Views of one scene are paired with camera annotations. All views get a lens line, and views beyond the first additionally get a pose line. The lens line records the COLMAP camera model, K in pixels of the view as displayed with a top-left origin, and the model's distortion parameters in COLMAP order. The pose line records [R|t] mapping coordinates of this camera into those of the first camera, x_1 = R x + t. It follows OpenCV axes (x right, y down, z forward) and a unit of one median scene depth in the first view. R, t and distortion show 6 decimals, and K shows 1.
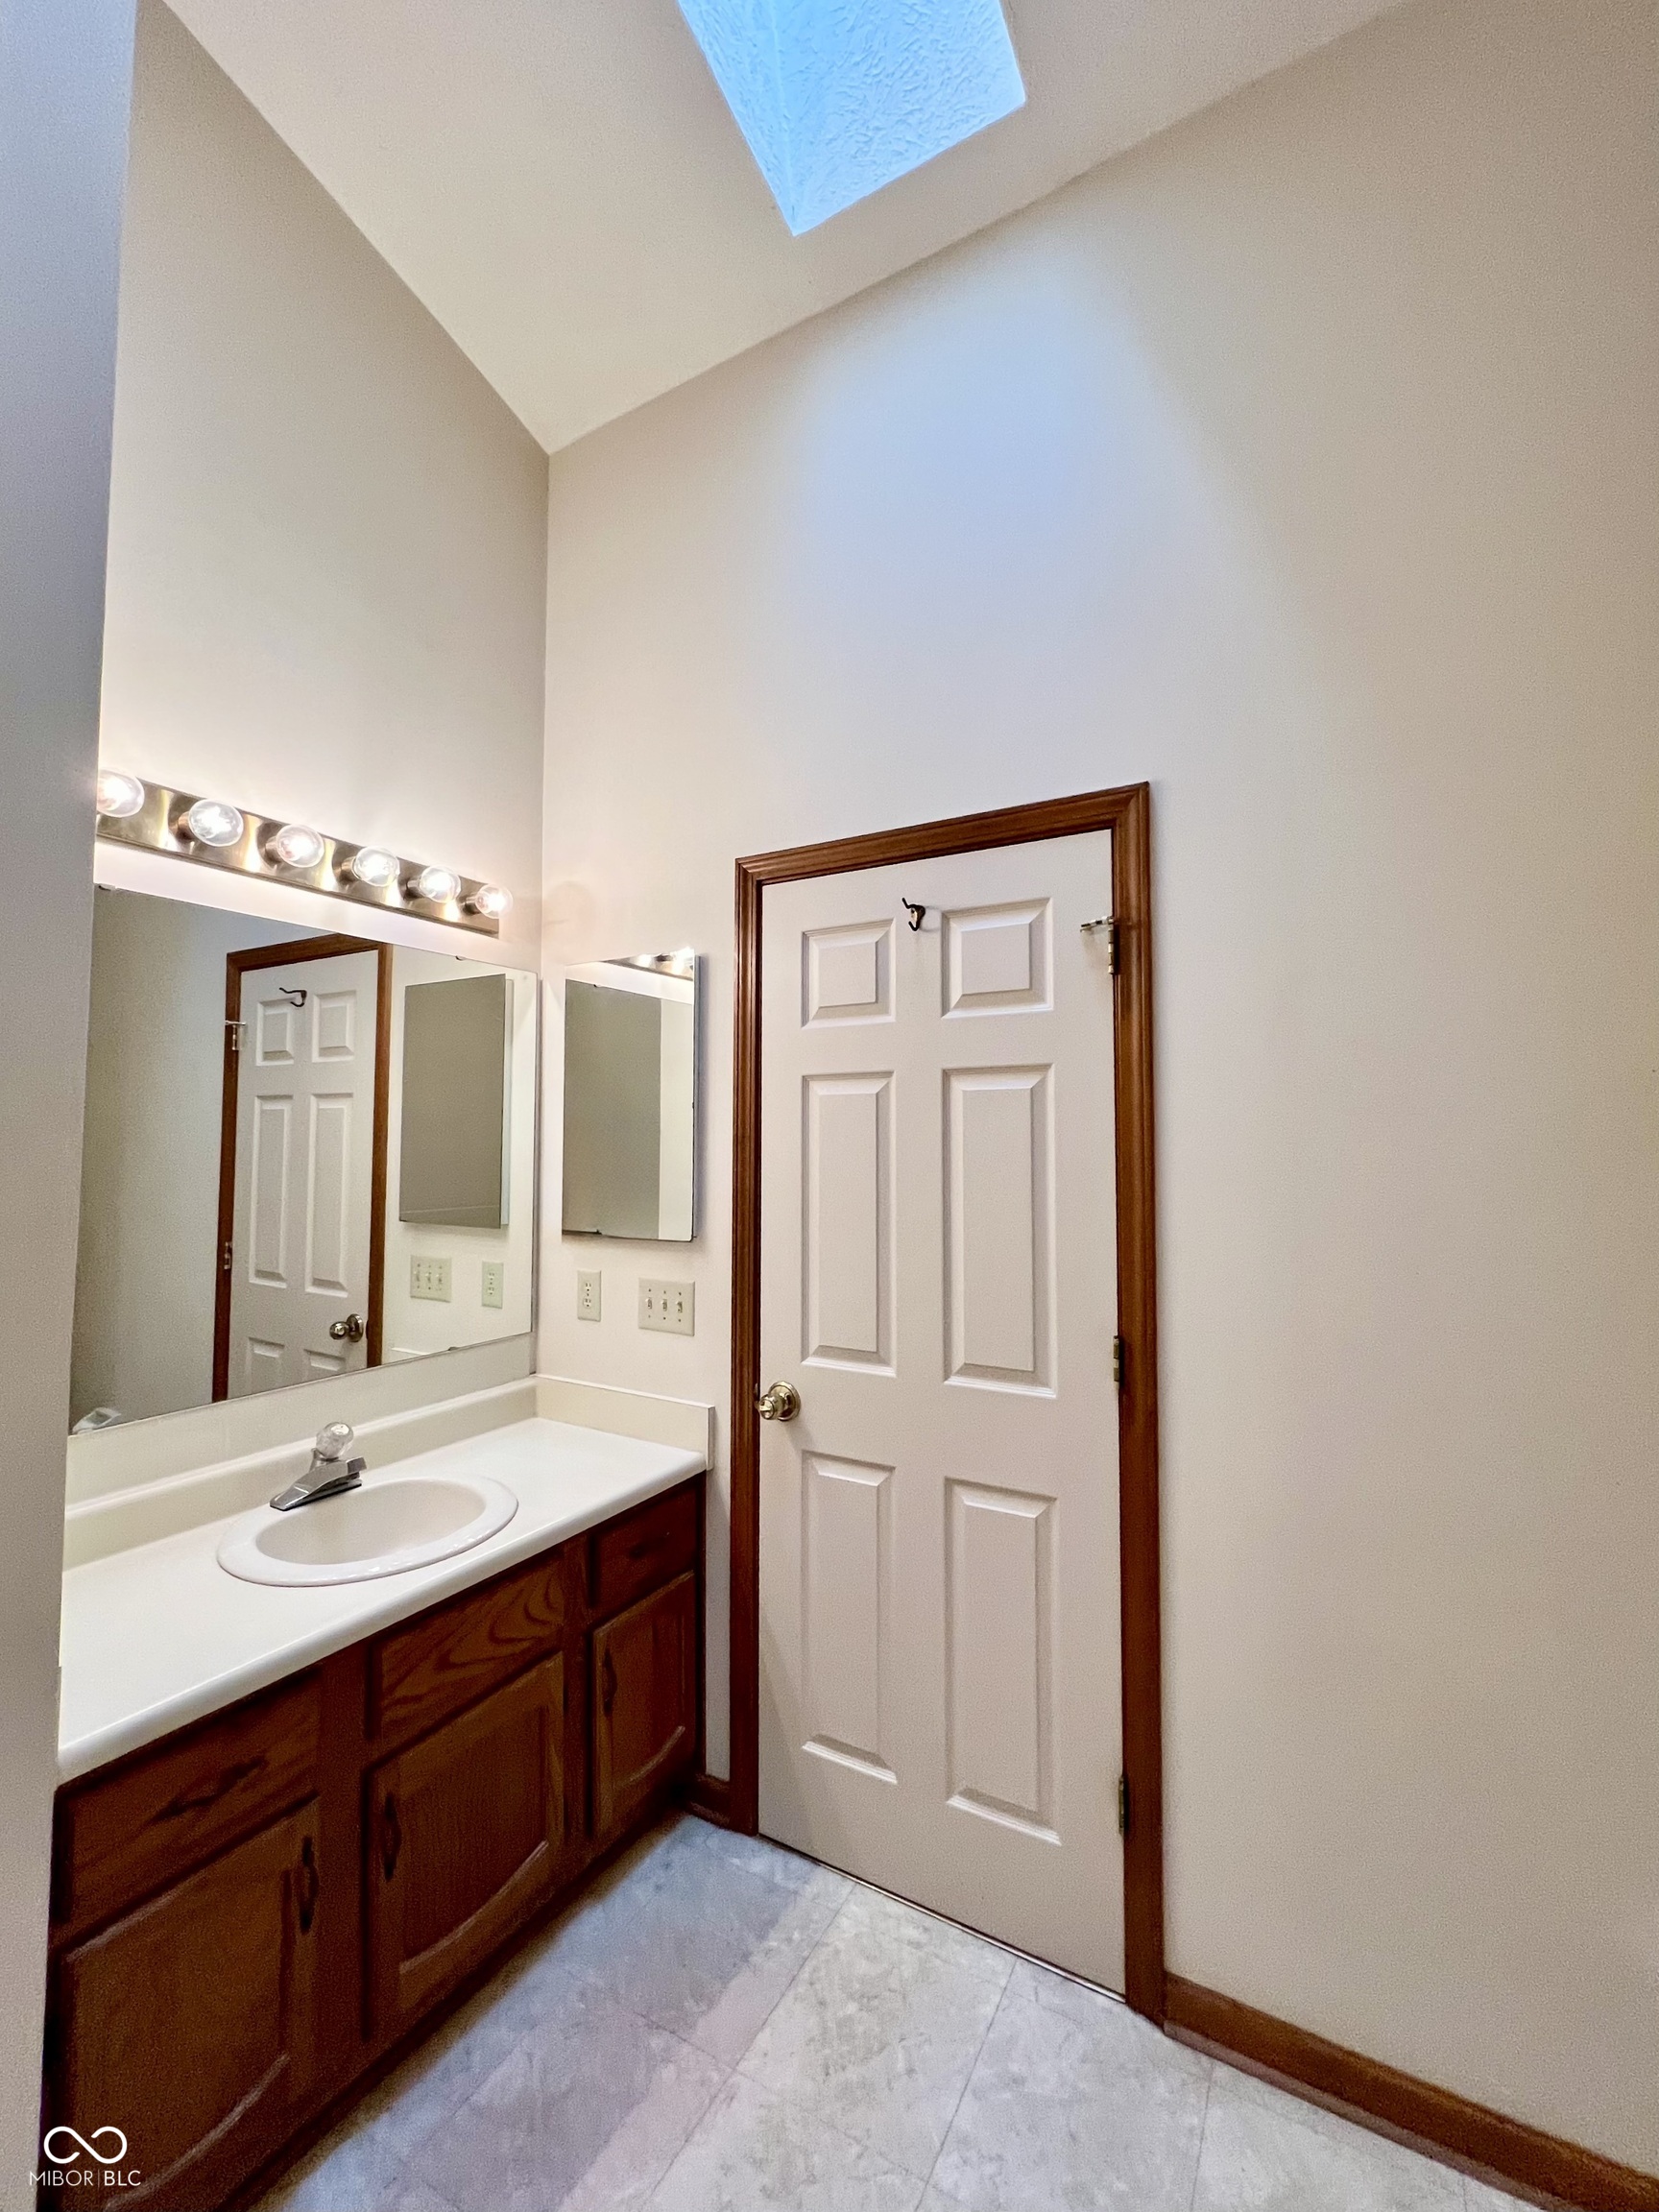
lens RADIAL K [[887.3, 0, 836.3], [0, 887.3, 1103.0], [0, 0, 1]] dist [-0.002250, 0.001596]
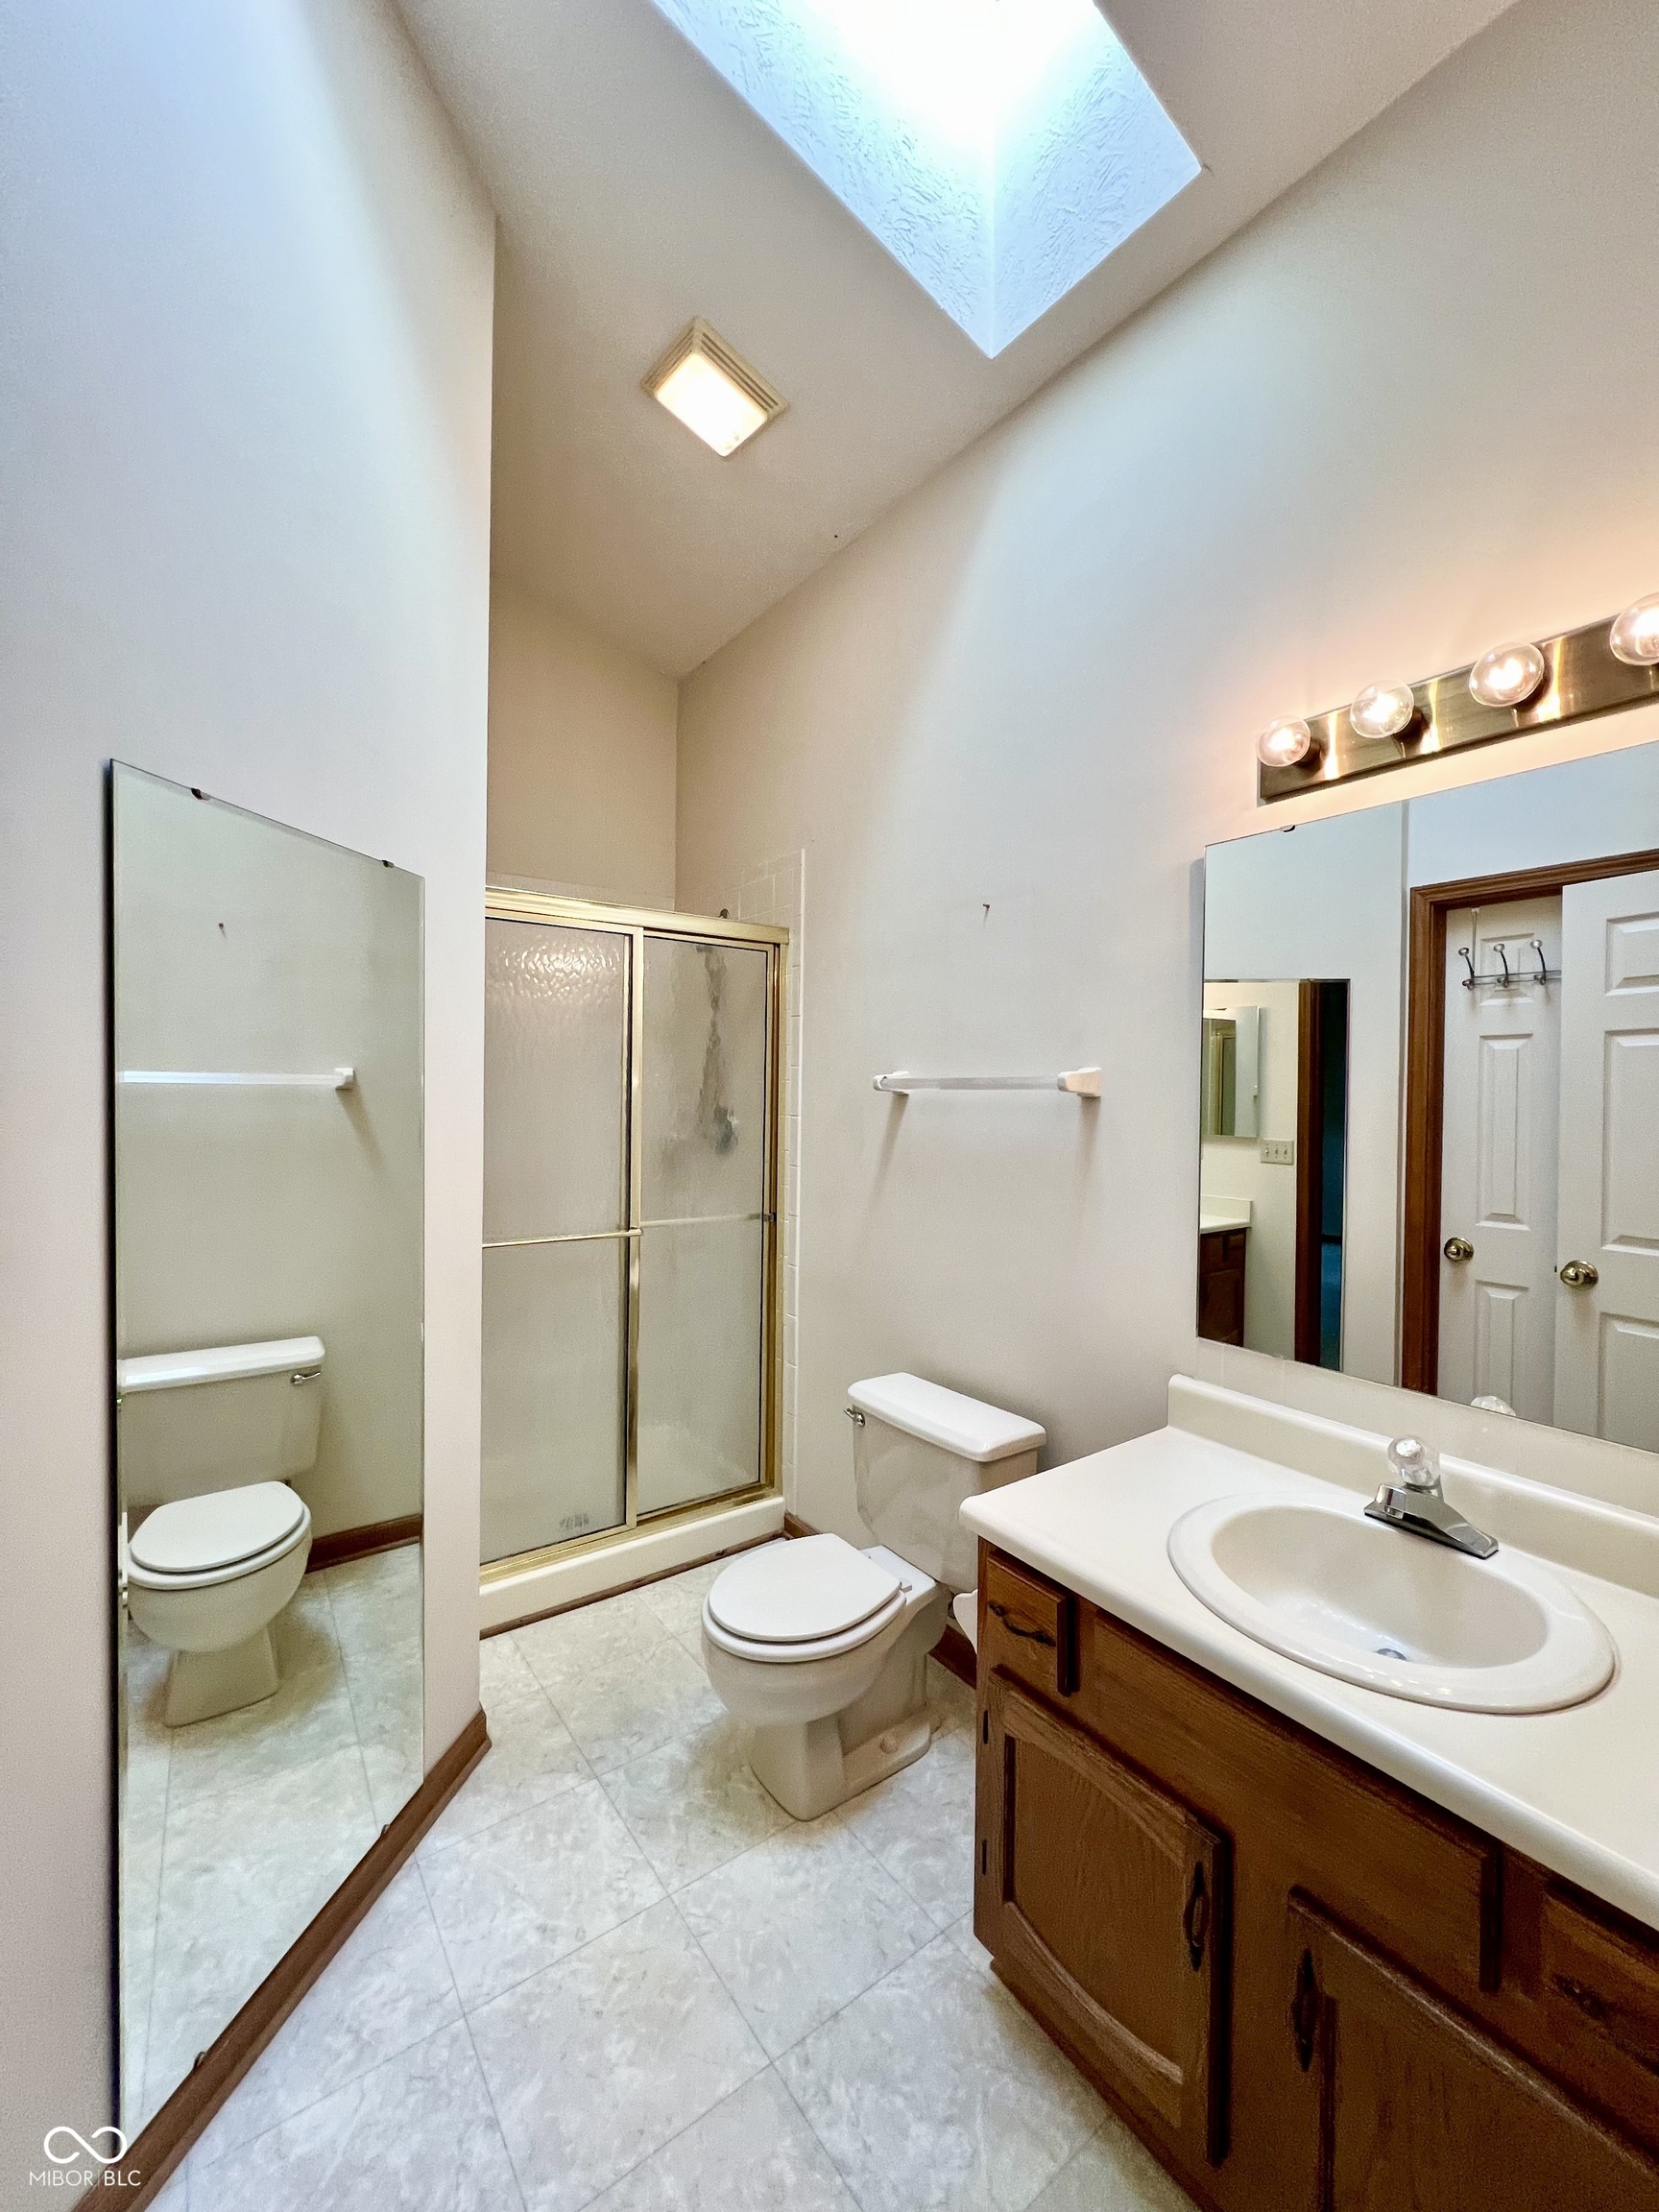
lens RADIAL K [[900.4, 0, 829.5], [0, 900.4, 1106.0], [0, 0, 1]] dist [-0.001896, 0.000965]
pose [[-0.905414, -0.016849, 0.424194, -0.599575], [-0.034663, 0.998810, -0.034314, 0.146561], [-0.423111, -0.045772, -0.904921, 2.038895]]
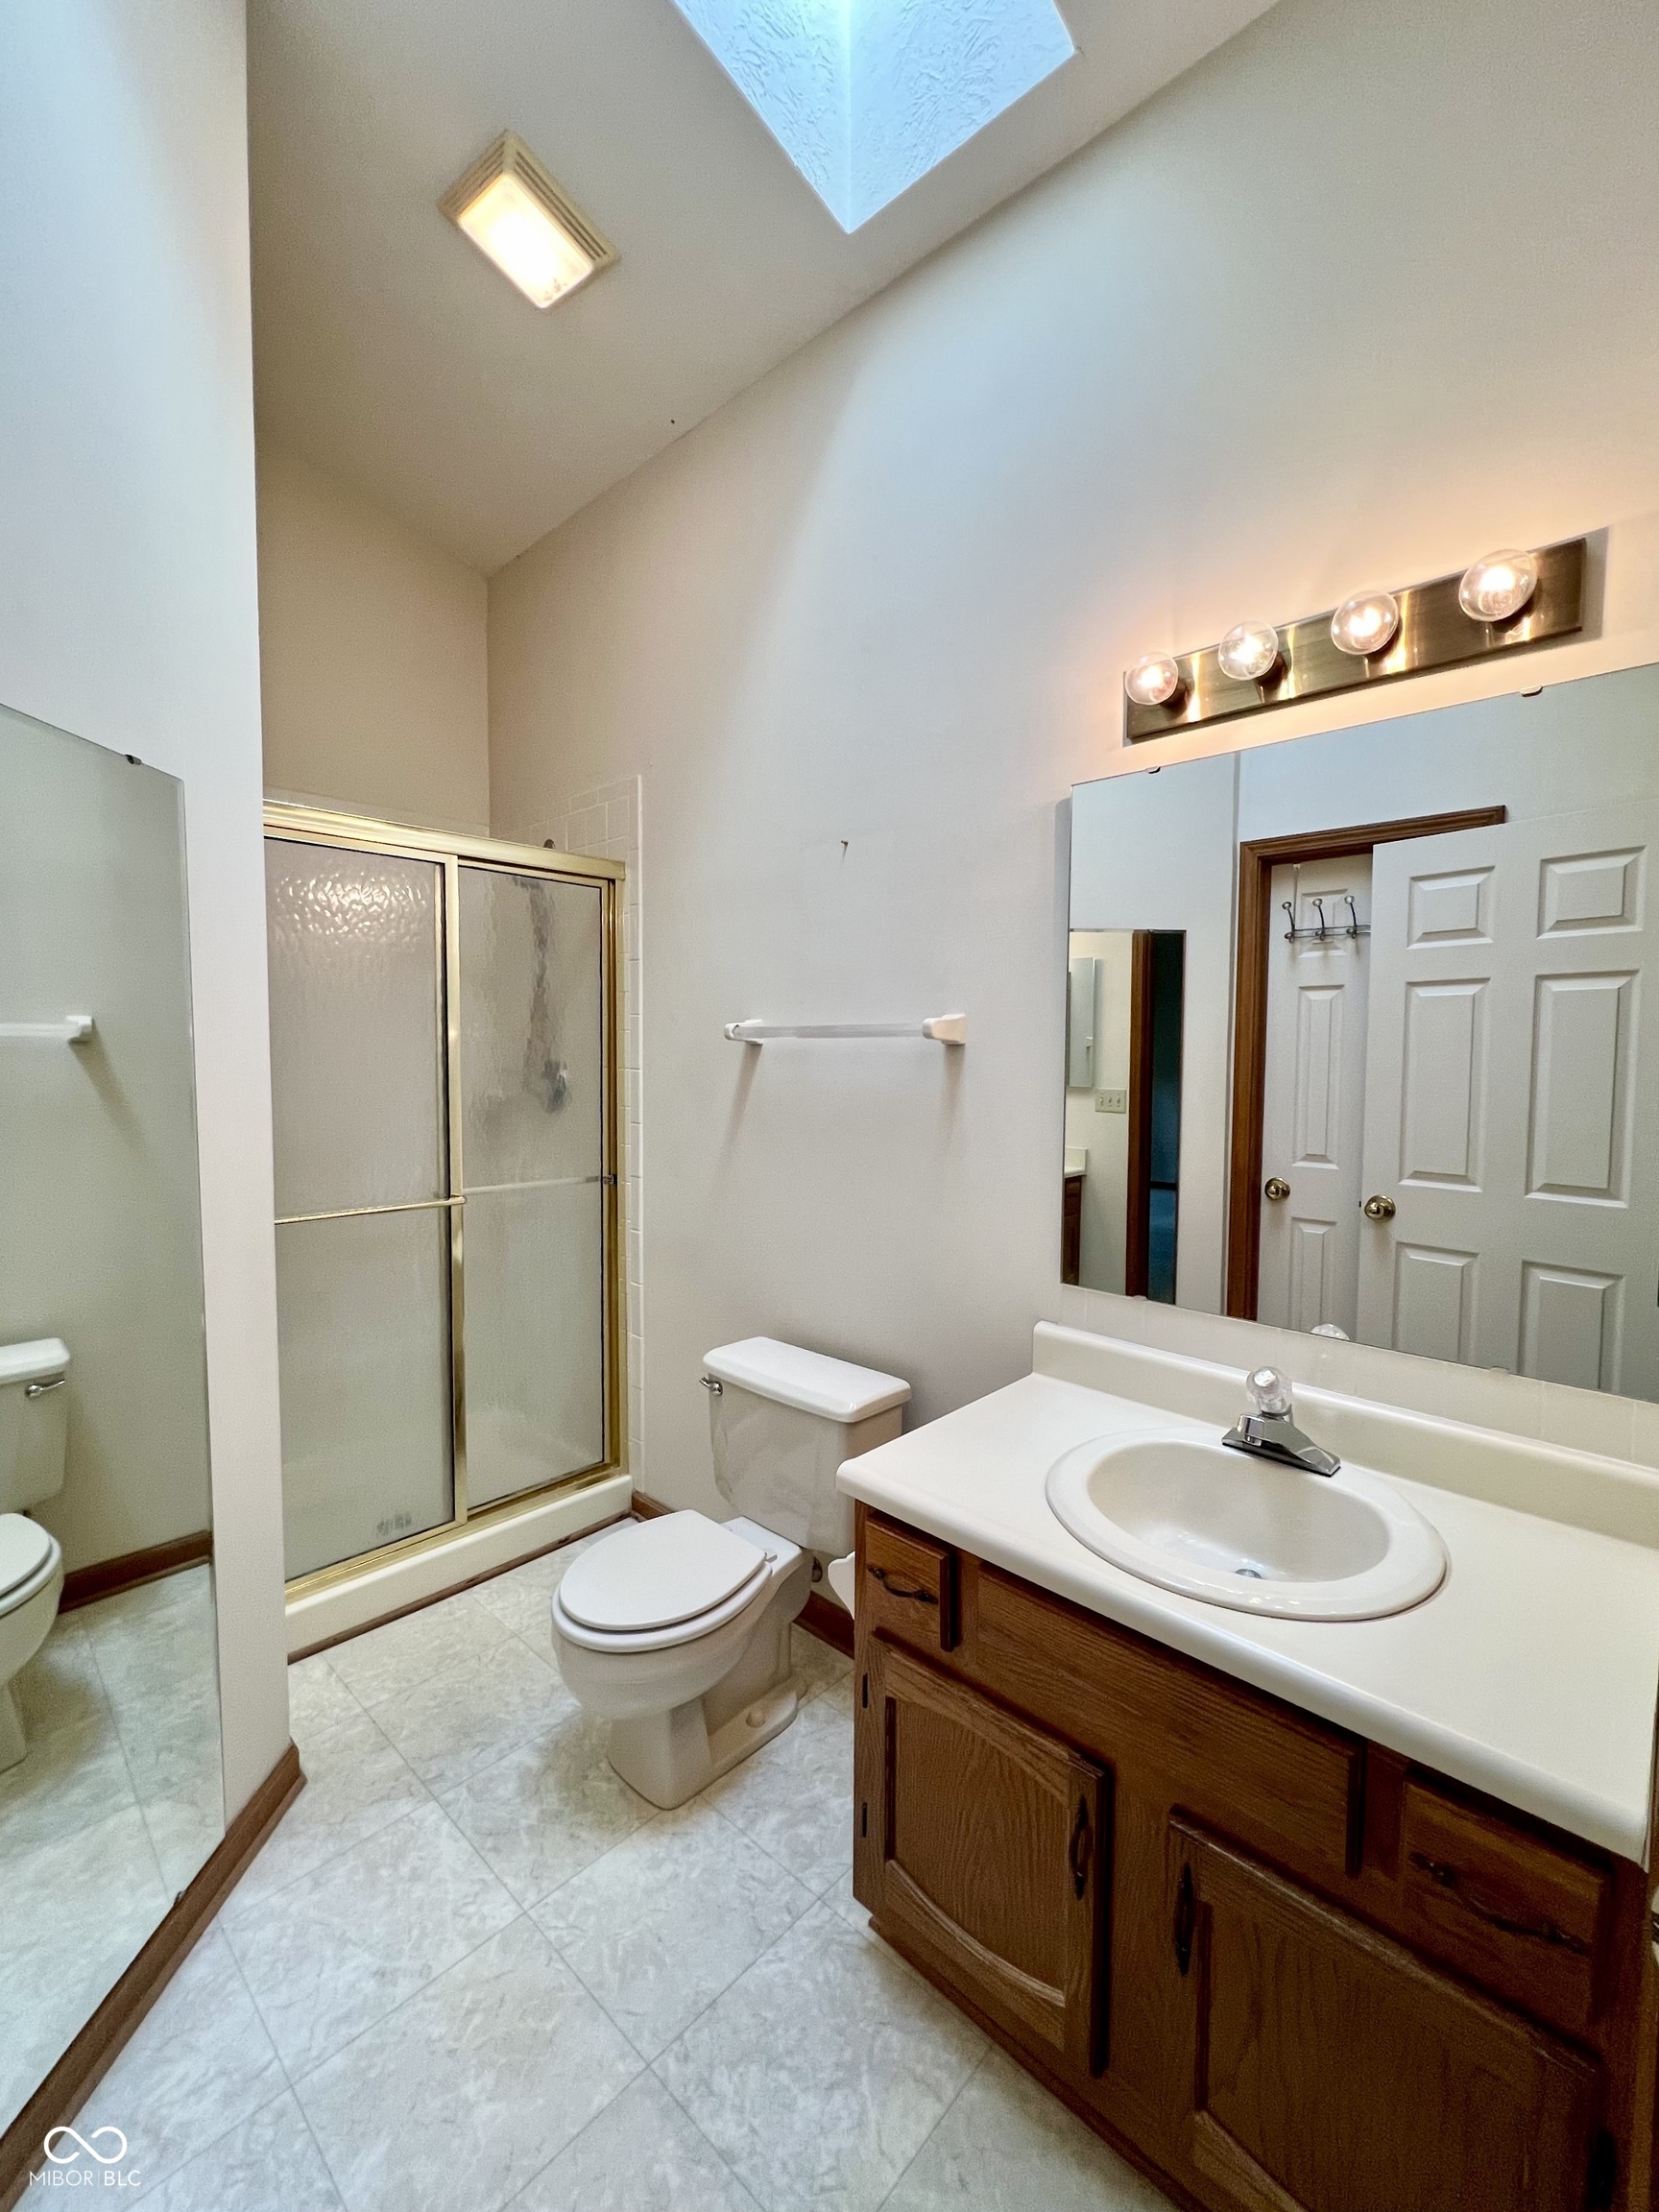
lens RADIAL K [[933.5, 0, 834.3], [0, 933.5, 1107.1], [0, 0, 1]] dist [-0.000526, 0.000298]
pose [[-0.969166, -0.021292, 0.245487, -0.543429], [-0.019657, 0.999765, 0.009107, 0.155847], [-0.245623, 0.004001, -0.969357, 2.011691]]
